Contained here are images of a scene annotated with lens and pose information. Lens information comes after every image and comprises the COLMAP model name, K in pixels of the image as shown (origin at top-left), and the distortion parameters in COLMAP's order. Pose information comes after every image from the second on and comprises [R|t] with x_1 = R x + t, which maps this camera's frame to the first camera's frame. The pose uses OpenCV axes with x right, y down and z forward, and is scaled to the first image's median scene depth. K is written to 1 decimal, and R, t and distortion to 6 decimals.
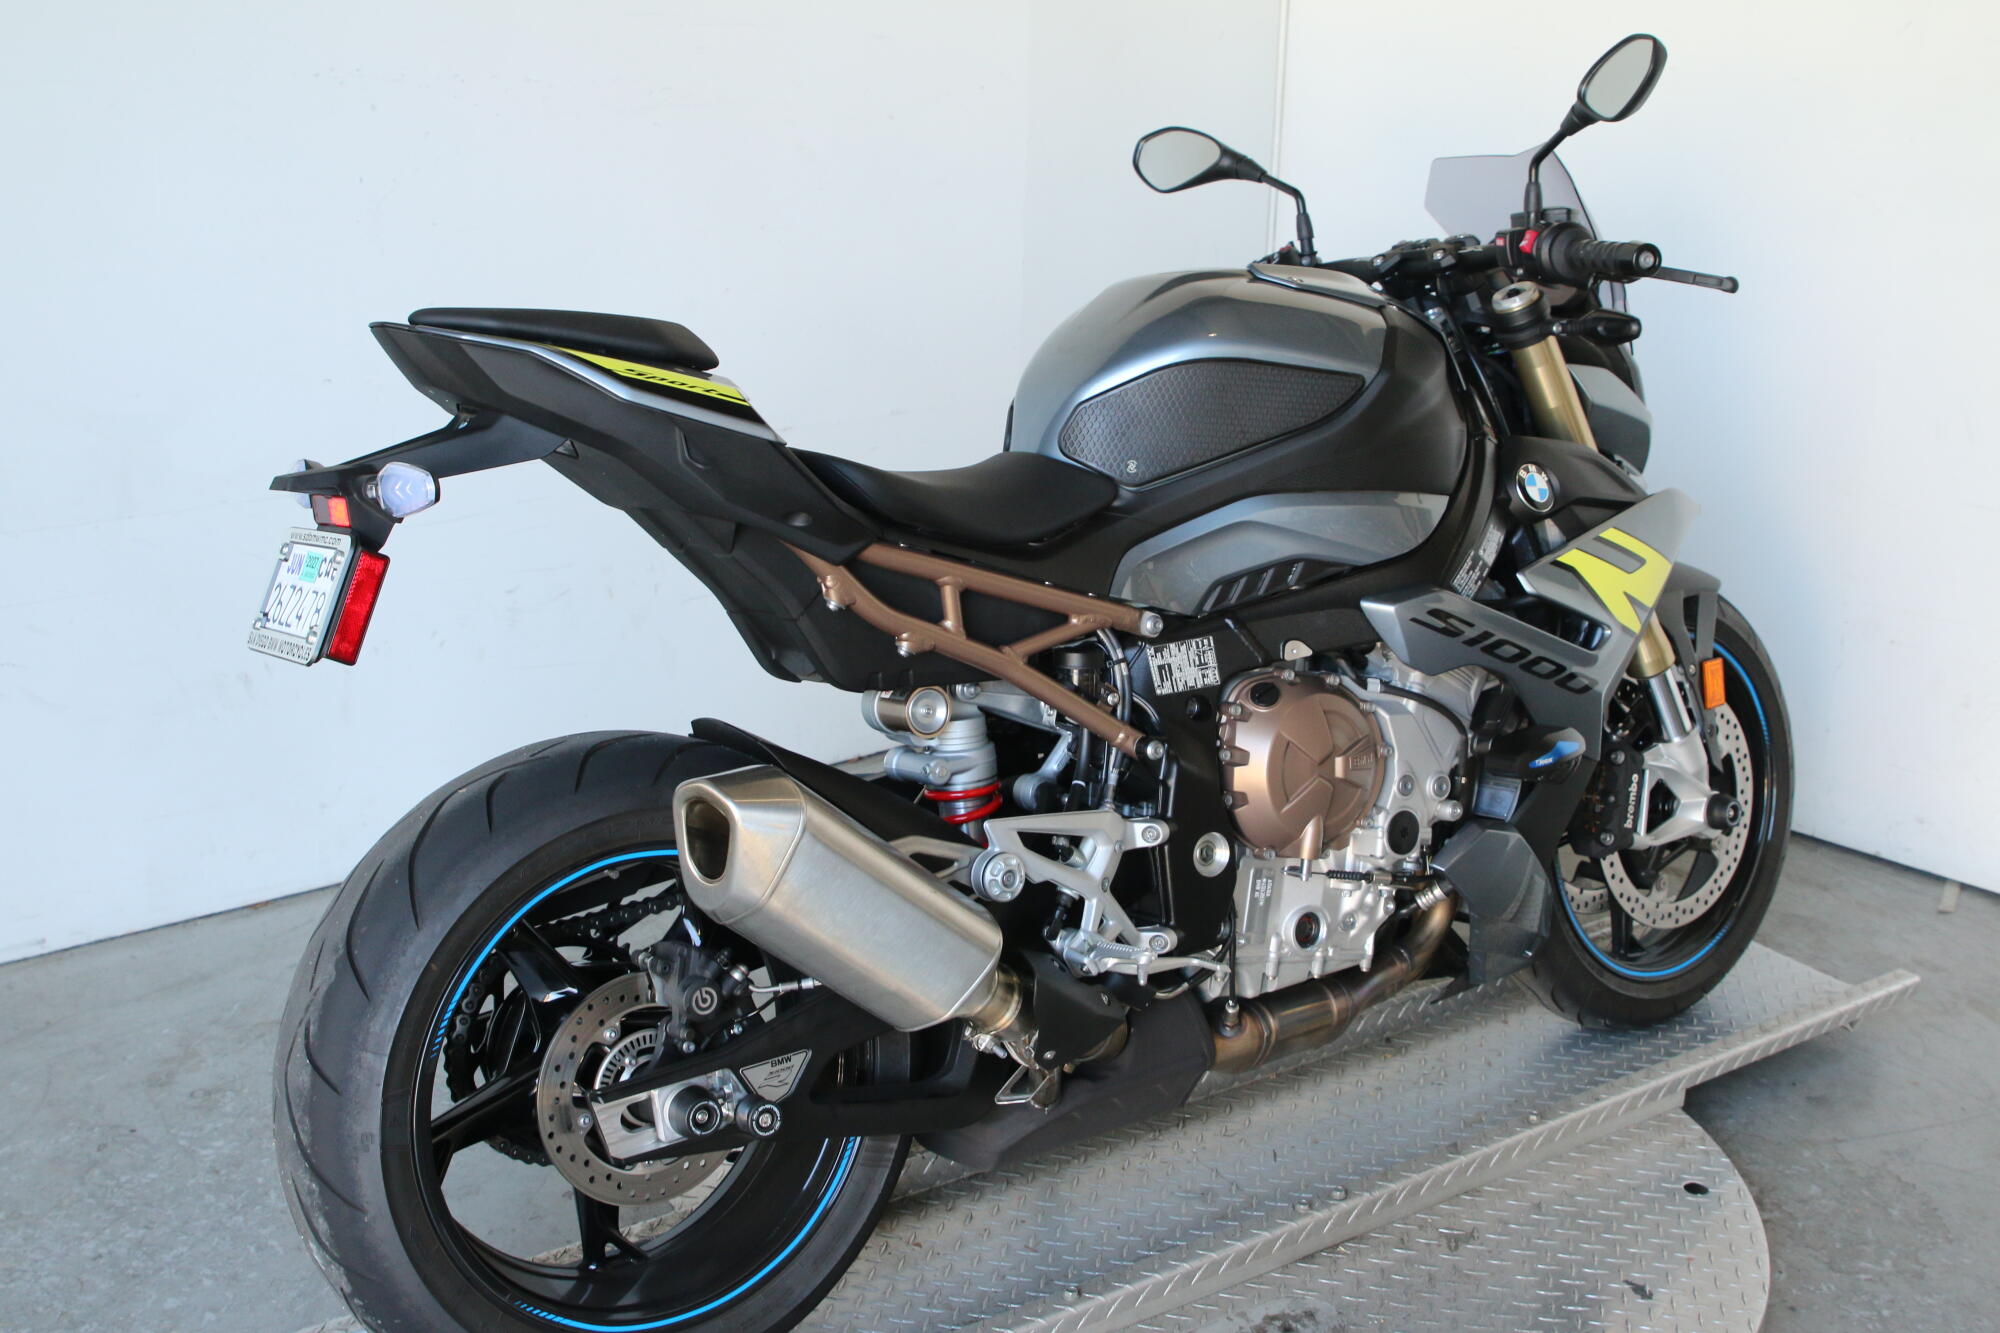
lens RADIAL K [[2216.1, 0, 994.4], [0, 2216.1, 642.9], [0, 0, 1]] dist [-0.153109, 0.135490]
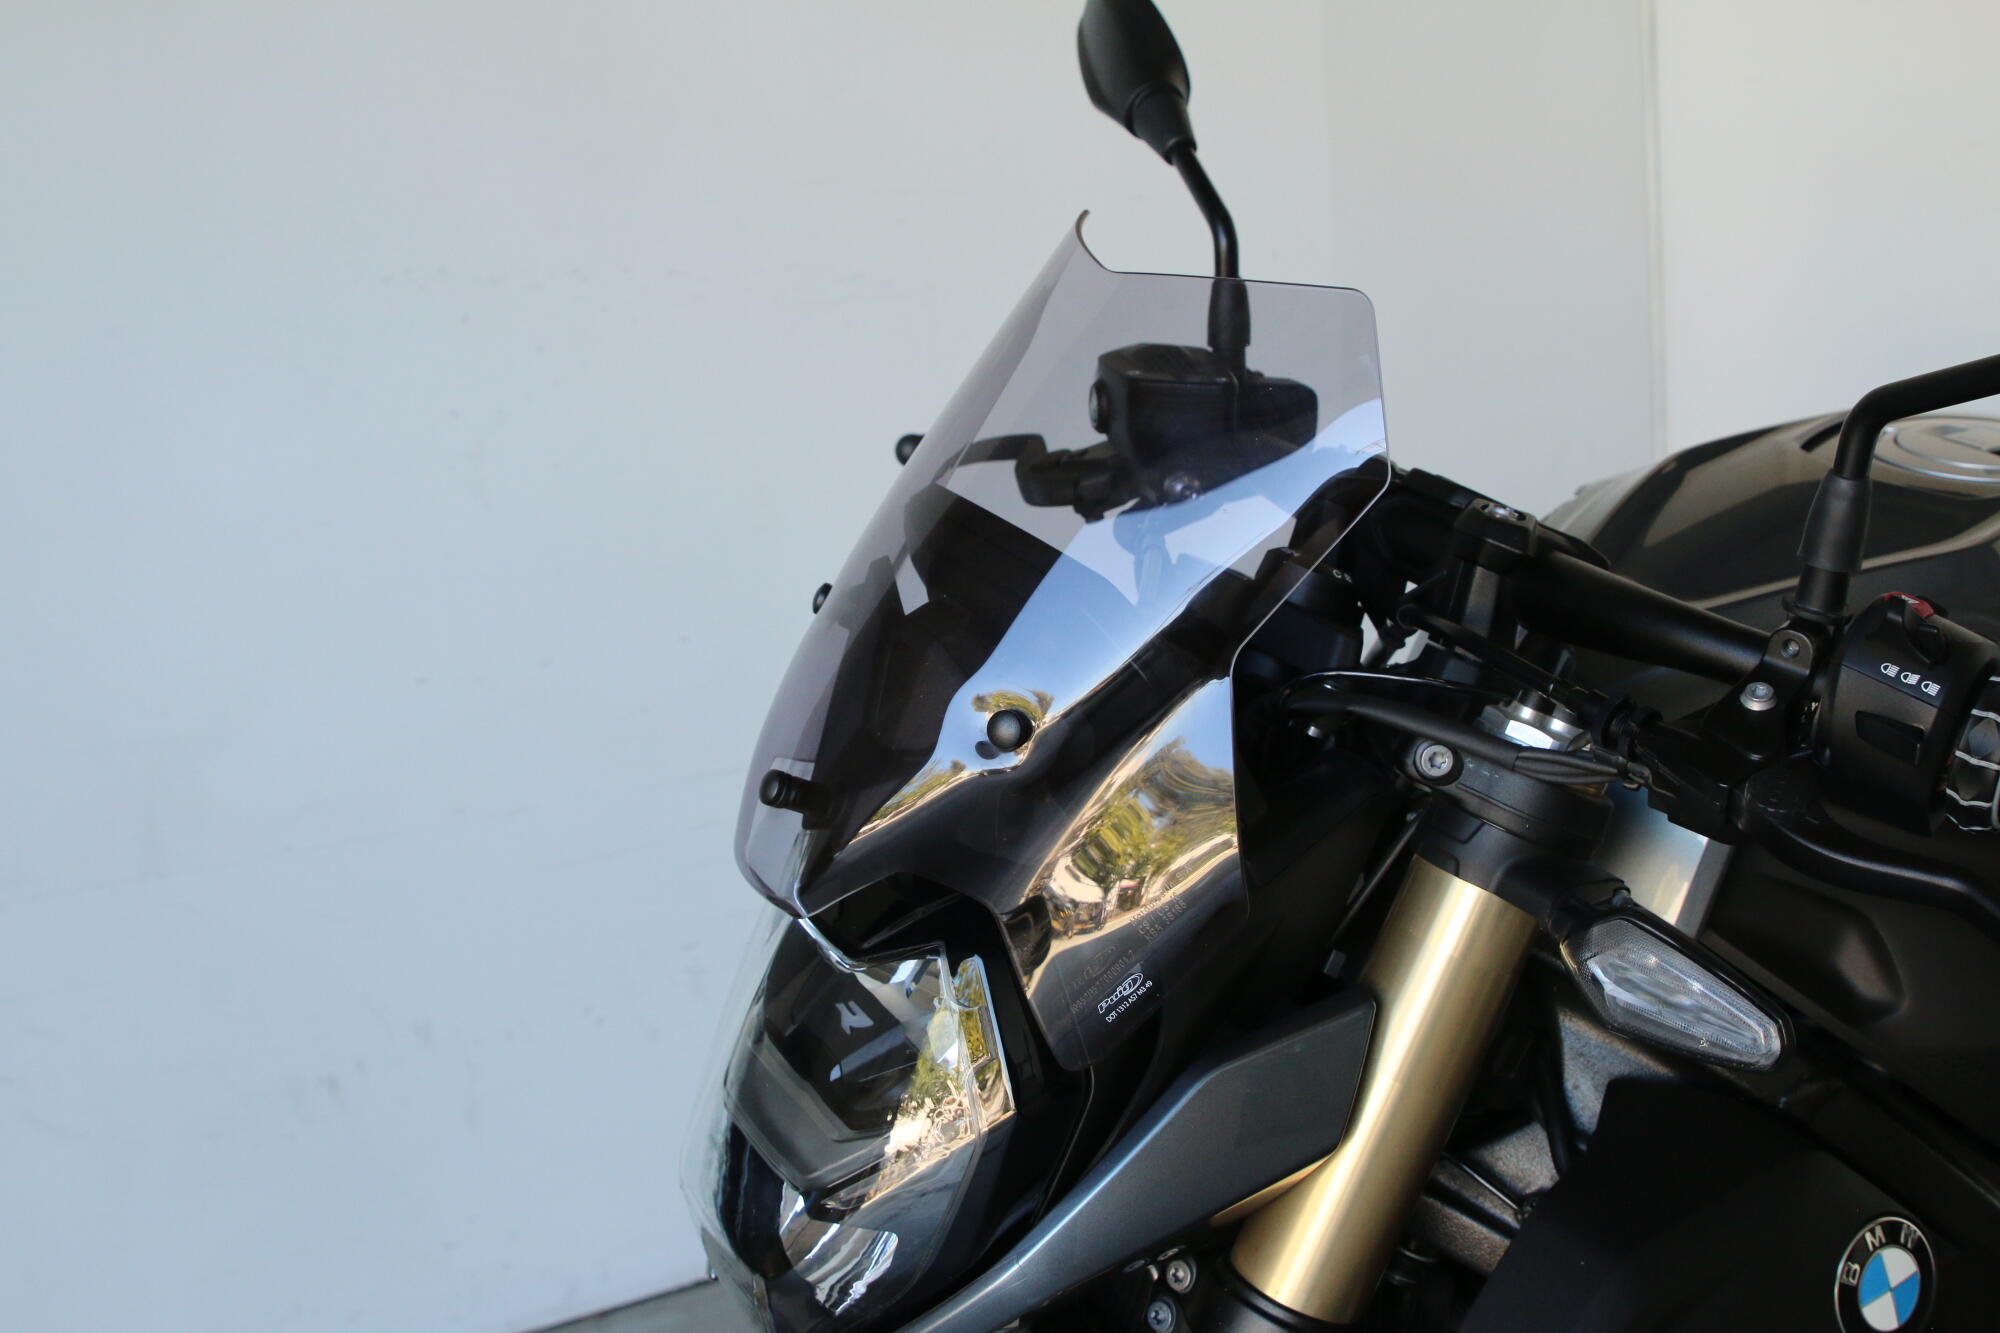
lens RADIAL K [[2220.1, 0, 998.7], [0, 2220.1, 653.4], [0, 0, 1]] dist [-0.149114, 0.124053]
pose [[0.987139, -0.070286, -0.143586, 0.000038], [0.051181, 0.989838, -0.132668, -0.026111], [0.151451, 0.123613, 0.980705, 0.403795]]
